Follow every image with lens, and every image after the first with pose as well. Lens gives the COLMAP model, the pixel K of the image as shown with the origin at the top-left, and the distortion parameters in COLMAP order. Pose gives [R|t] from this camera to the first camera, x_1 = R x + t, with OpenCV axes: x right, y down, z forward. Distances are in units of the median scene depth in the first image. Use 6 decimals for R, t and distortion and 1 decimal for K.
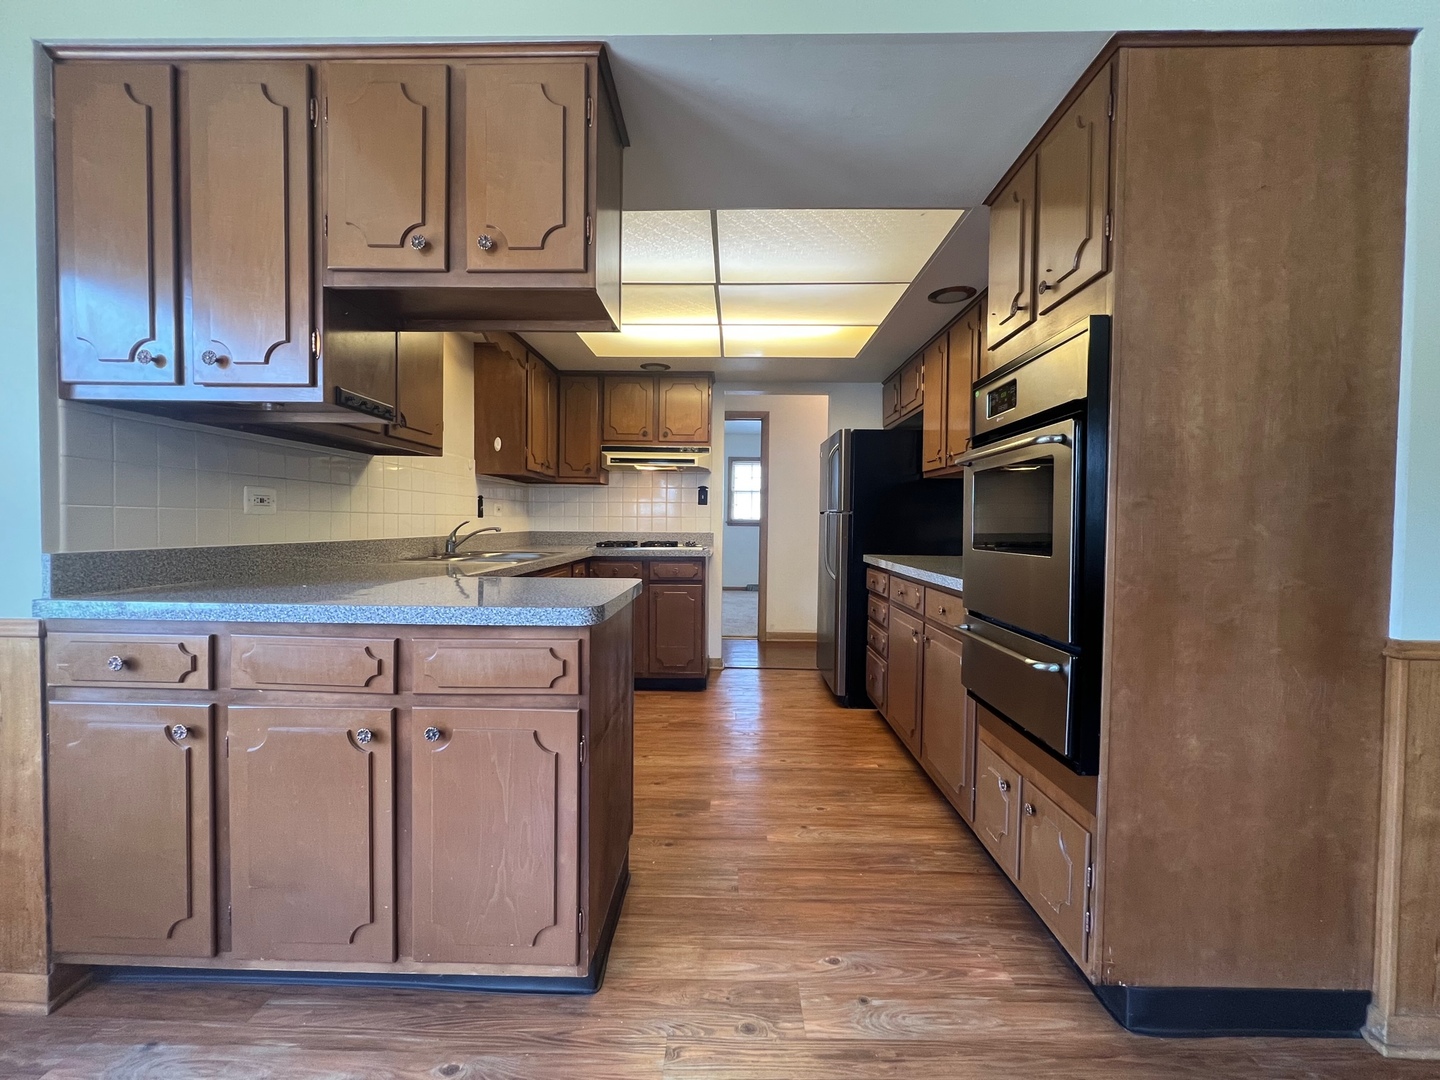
lens RADIAL K [[576.8, 0, 719.4], [0, 576.8, 537.5], [0, 0, 1]] dist [-0.001926, 0.001707]
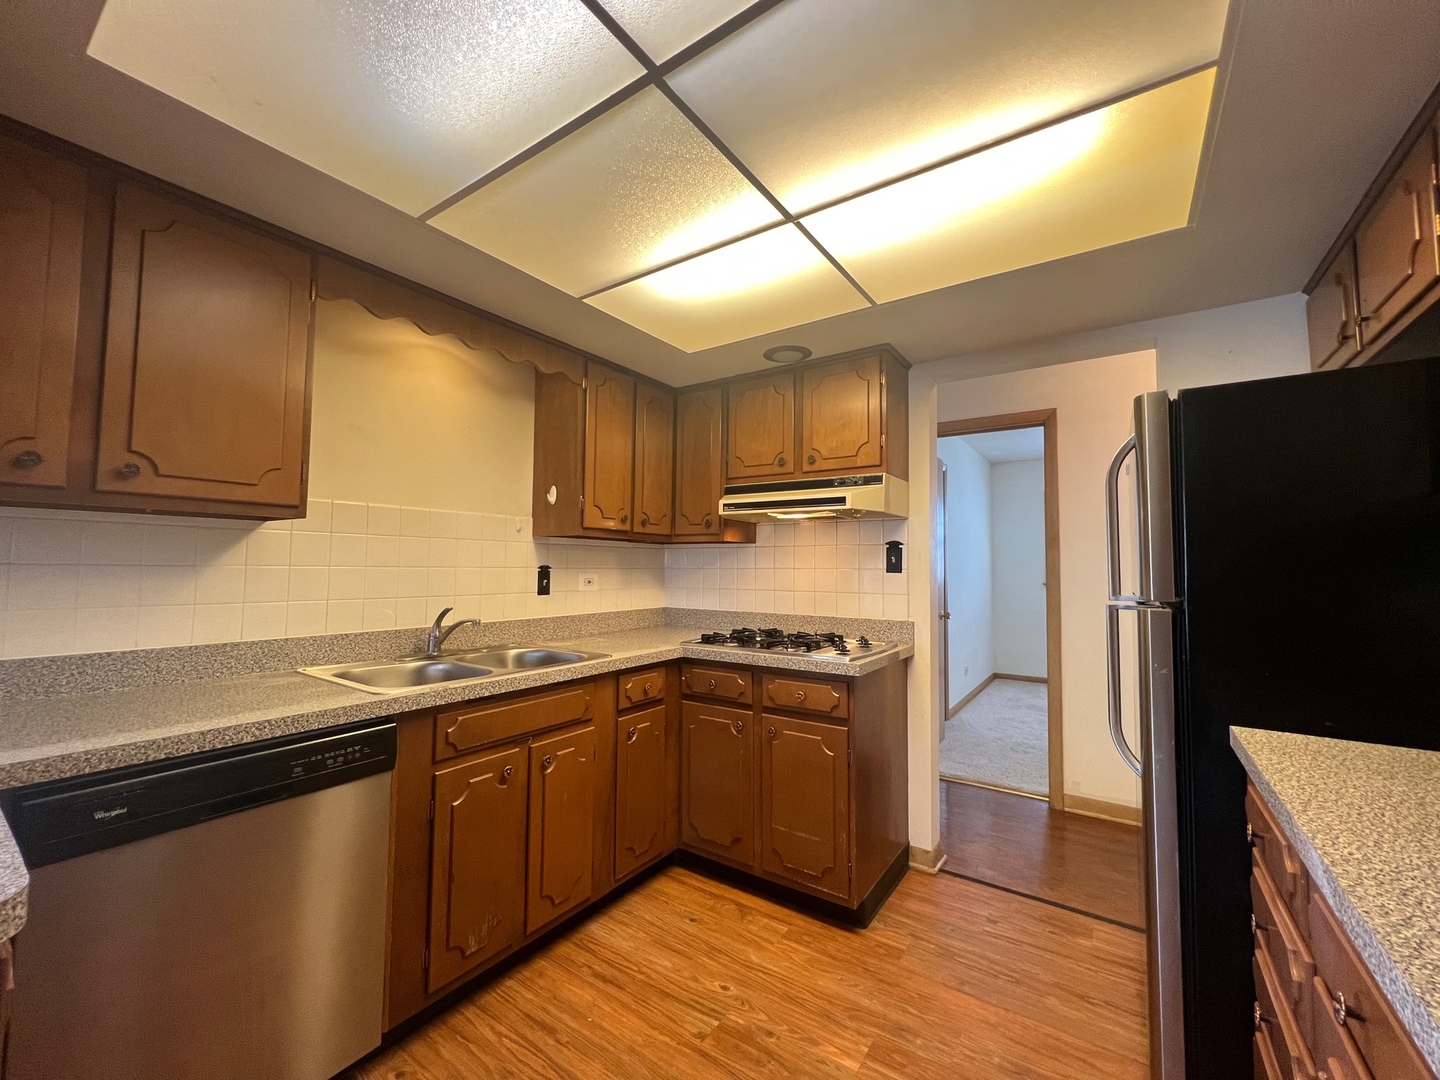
lens RADIAL K [[576.8, 0, 716.9], [0, 576.8, 536.5], [0, 0, 1]] dist [-0.001926, 0.001707]
pose [[0.832829, -0.031999, -0.552605, 0.239590], [-0.016473, 0.996453, -0.082527, -0.068463], [0.553286, 0.077834, 0.829347, 0.665651]]
